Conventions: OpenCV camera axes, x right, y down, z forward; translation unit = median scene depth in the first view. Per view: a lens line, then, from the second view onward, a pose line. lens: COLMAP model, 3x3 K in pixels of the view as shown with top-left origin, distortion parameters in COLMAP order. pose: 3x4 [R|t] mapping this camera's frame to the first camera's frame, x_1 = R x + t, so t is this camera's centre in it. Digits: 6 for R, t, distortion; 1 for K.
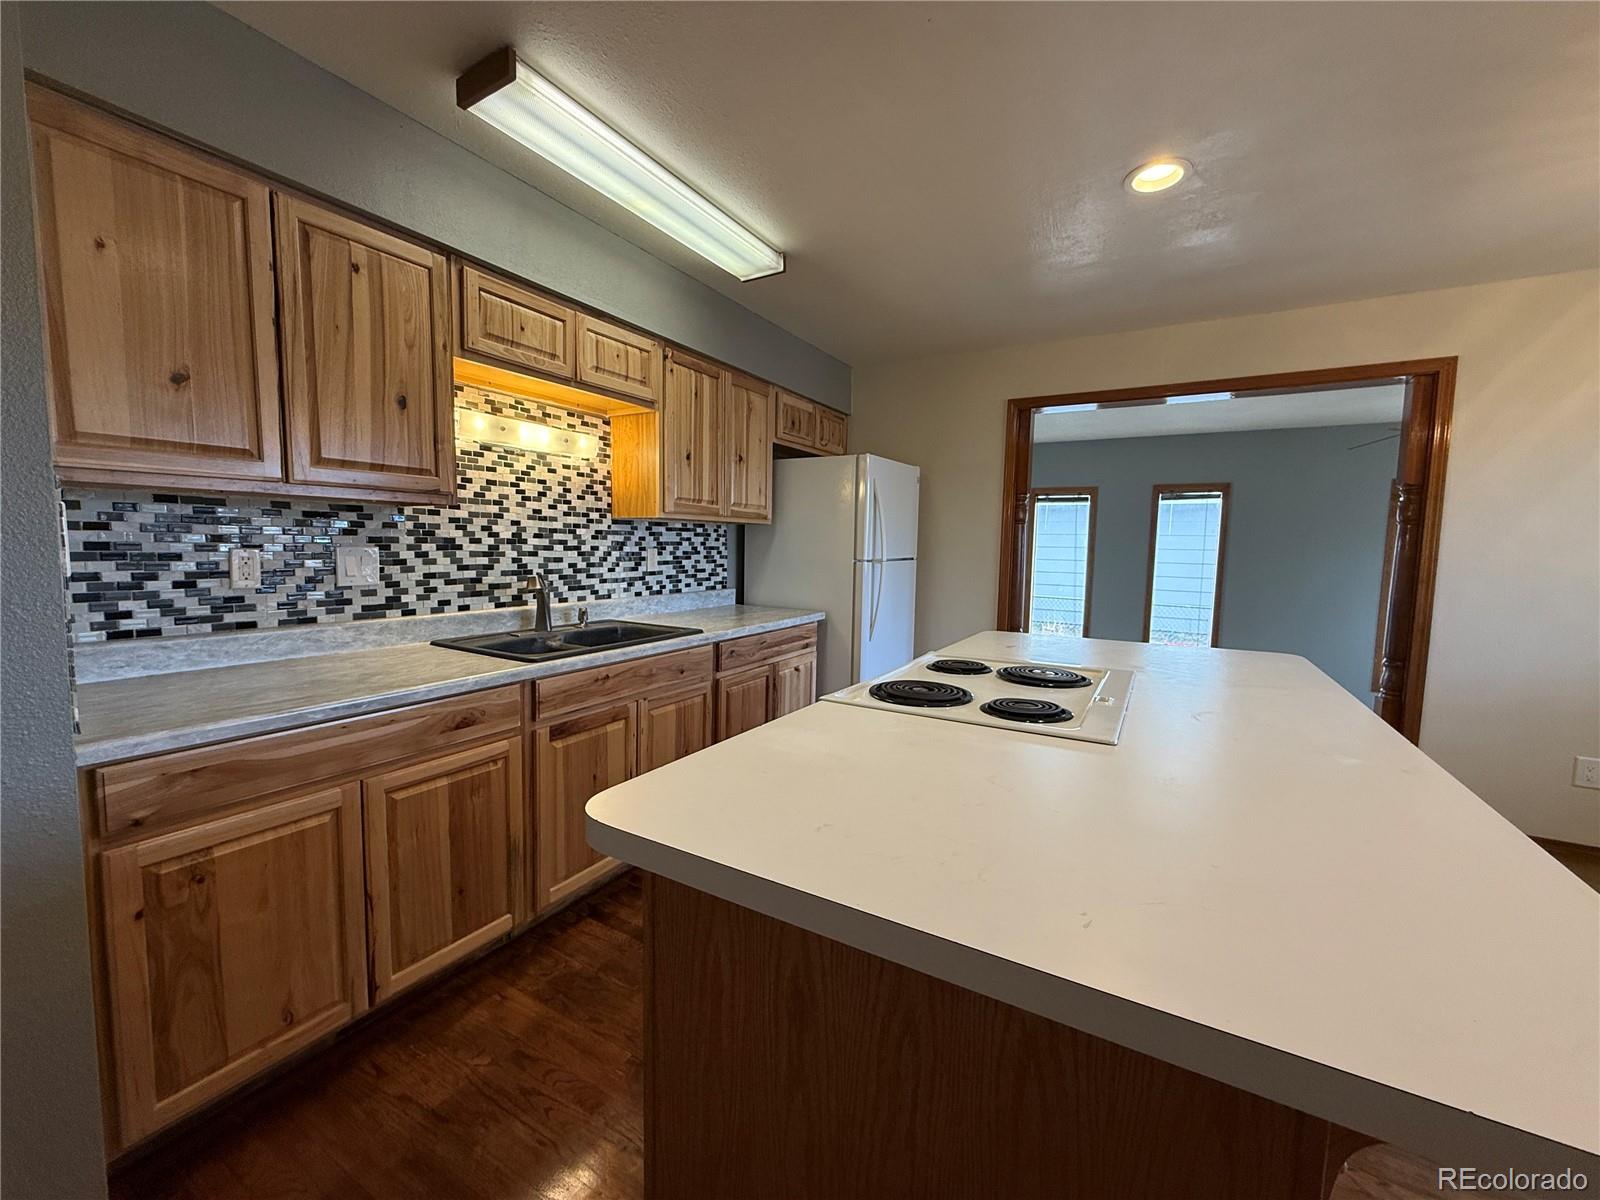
lens RADIAL K [[636.5, 0, 799.2], [0, 636.5, 598.7], [0, 0, 1]] dist [-0.001698, 0.000391]
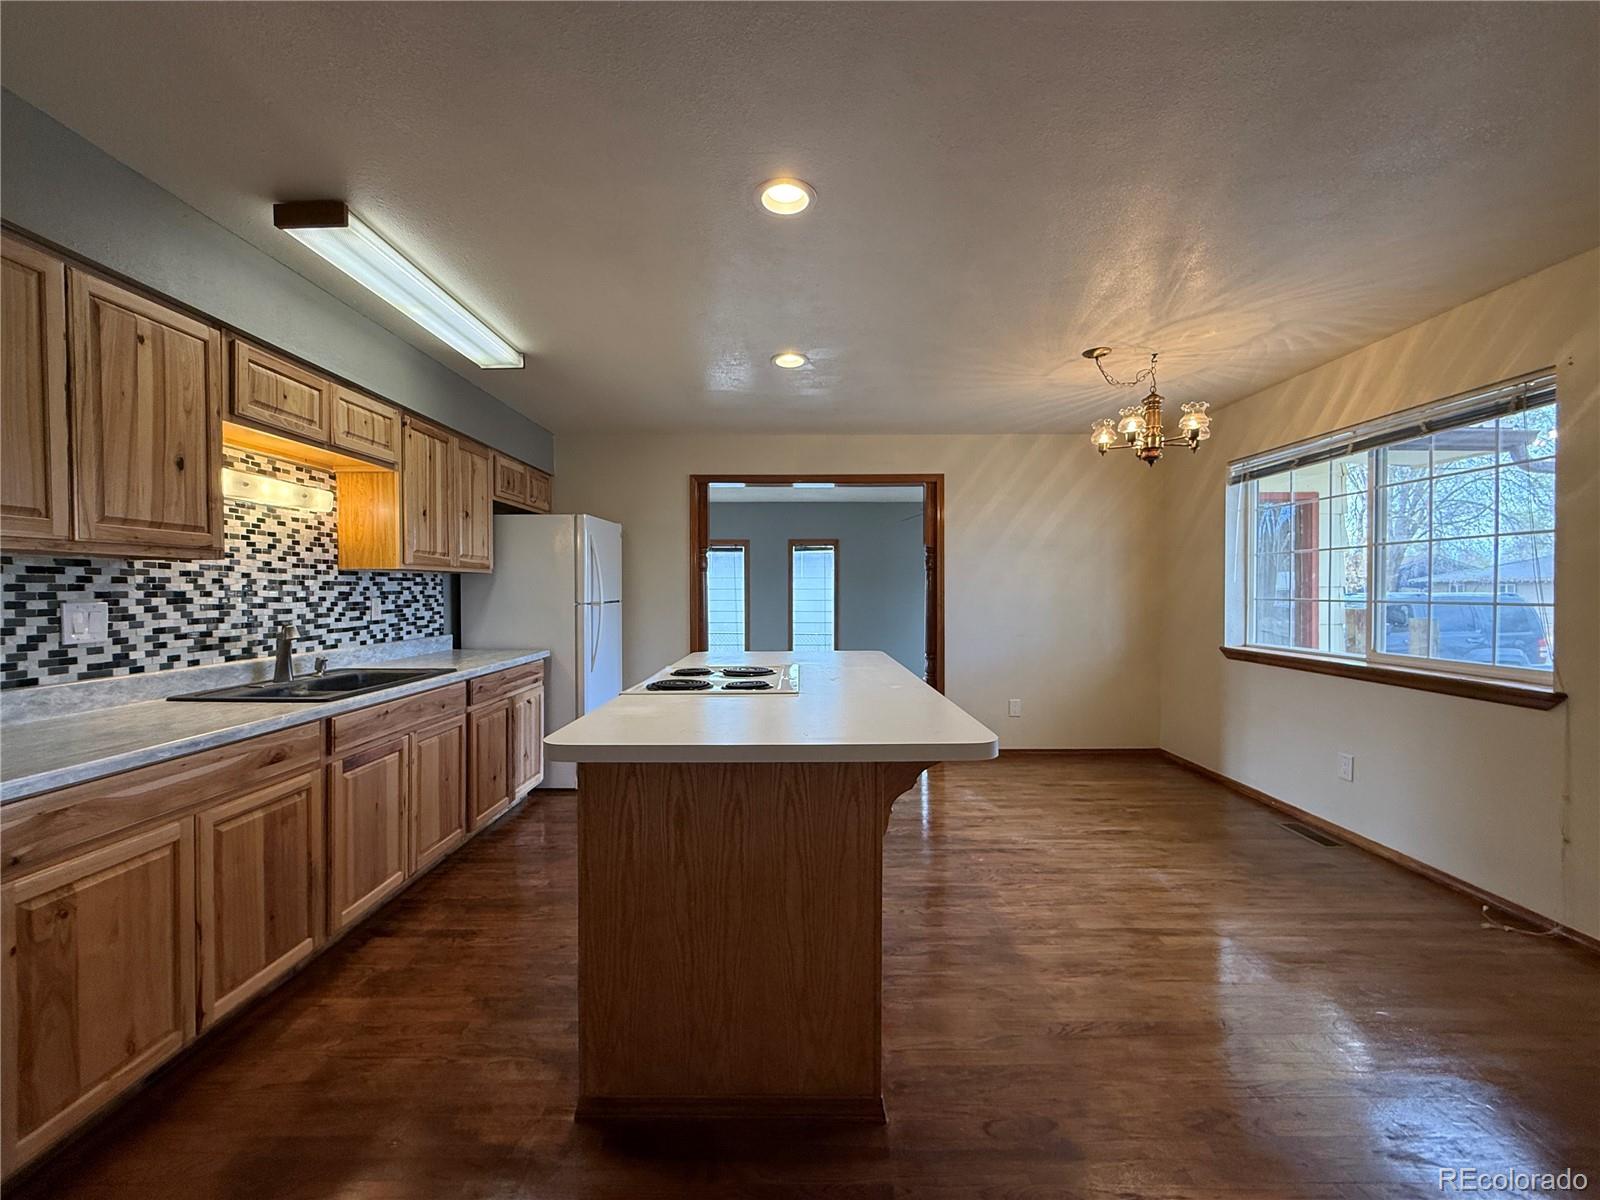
lens RADIAL K [[636.5, 0, 798.2], [0, 636.5, 598.9], [0, 0, 1]] dist [-0.001698, 0.000391]
pose [[0.863788, -0.027766, 0.503089, -0.199477], [0.062135, 0.996729, -0.051674, 0.022815], [-0.500009, 0.075895, 0.862688, -0.287917]]
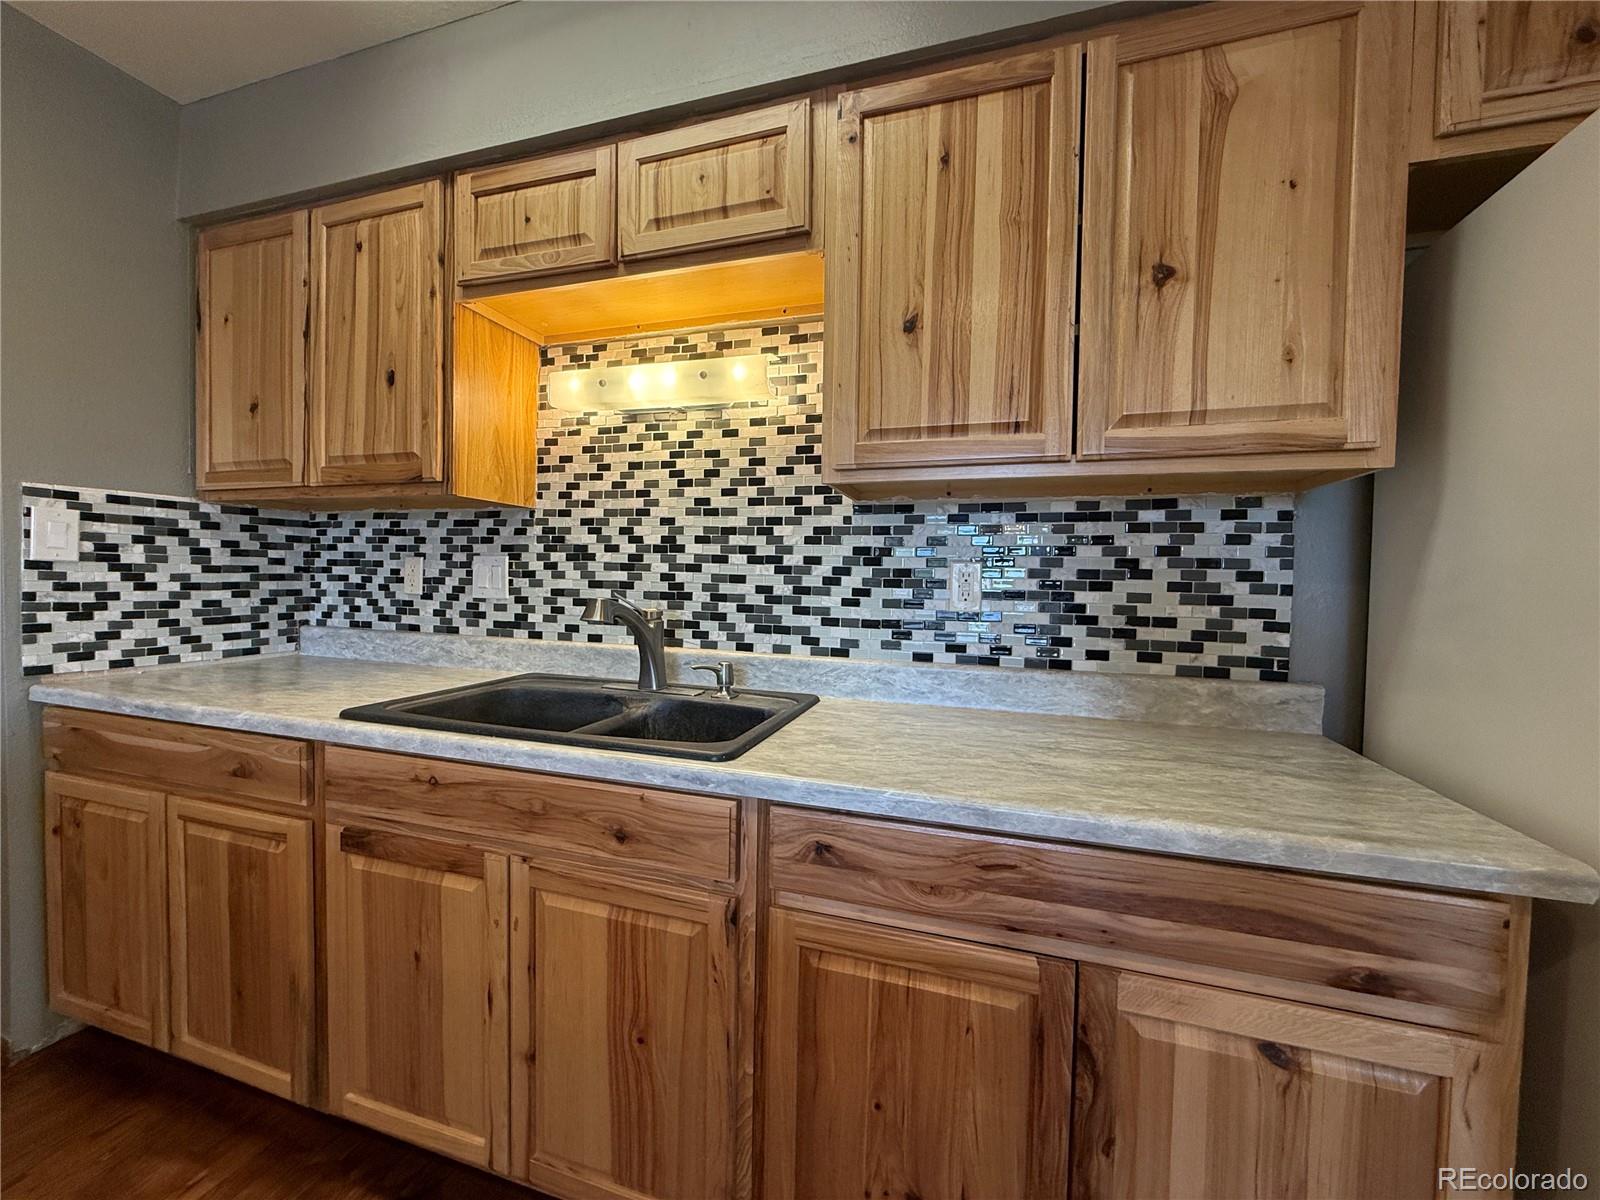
lens RADIAL K [[636.5, 0, 798.0], [0, 636.5, 599.0], [0, 0, 1]] dist [-0.001698, 0.000391]
pose [[0.217809, 0.014388, -0.975885, 0.236308], [-0.101621, 0.994791, -0.008014, -0.046158], [0.970687, 0.100916, 0.218136, 0.989162]]
